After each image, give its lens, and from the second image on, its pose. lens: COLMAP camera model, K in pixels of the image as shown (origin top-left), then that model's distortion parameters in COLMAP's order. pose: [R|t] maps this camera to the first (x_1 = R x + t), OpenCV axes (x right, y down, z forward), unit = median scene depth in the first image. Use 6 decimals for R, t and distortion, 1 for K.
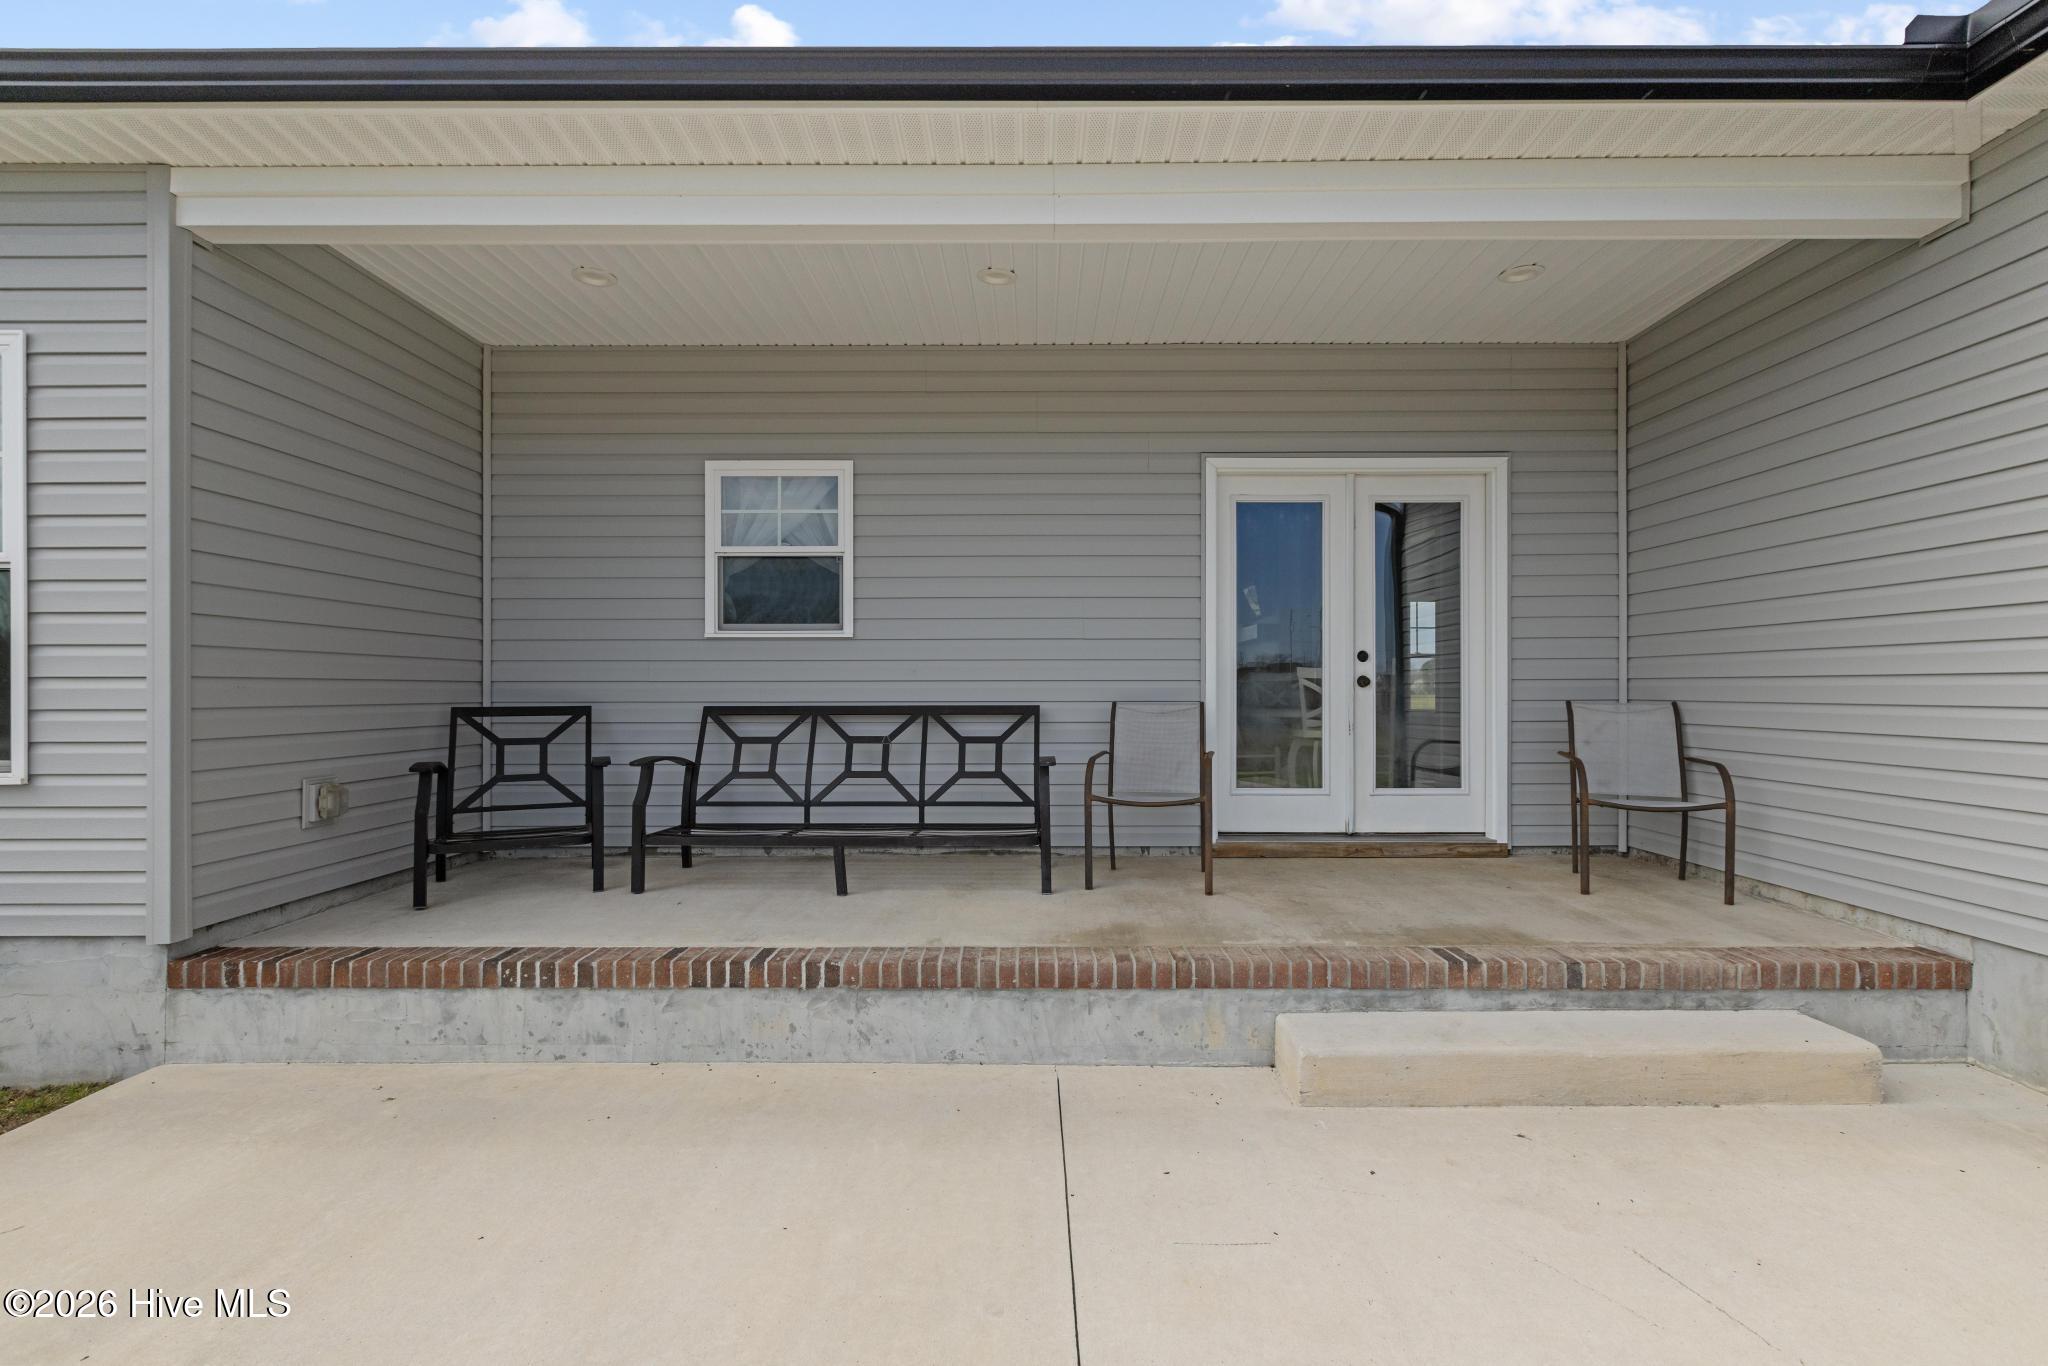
lens RADIAL K [[911.2, 0, 1019.1], [0, 911.2, 682.6], [0, 0, 1]] dist [-0.004301, -0.000298]
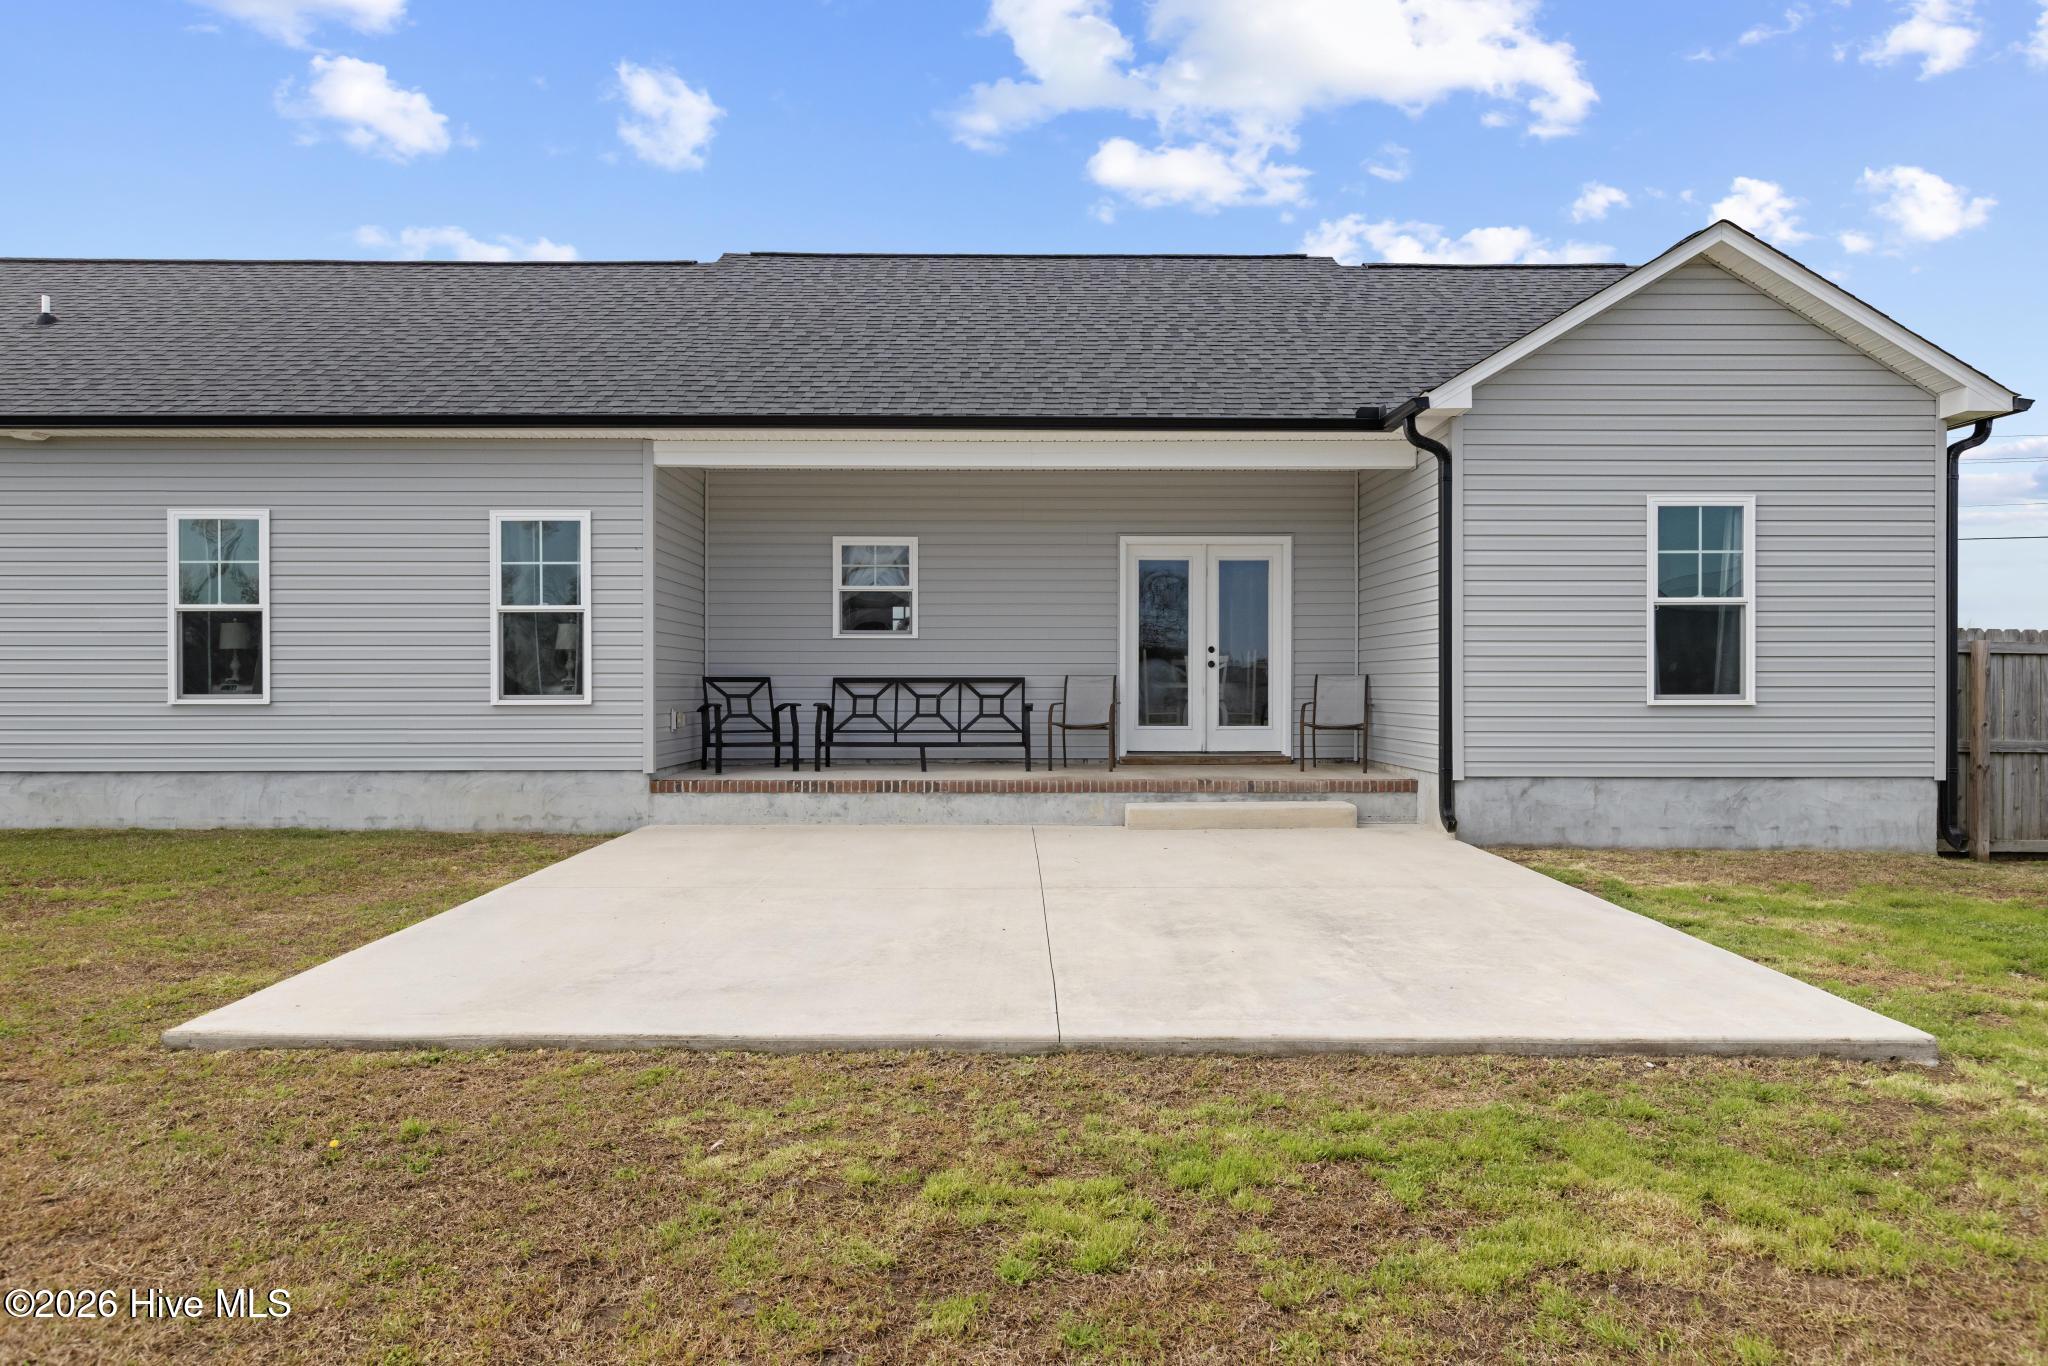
lens RADIAL K [[1351.5, 0, 1022.1], [0, 1351.5, 691.0], [0, 0, 1]] dist [0.008839, 0.000245]
pose [[0.999740, 0.001393, 0.022775, -0.042854], [-0.001590, 0.999962, 0.008626, 0.029461], [-0.022762, -0.008660, 0.999703, -1.646638]]
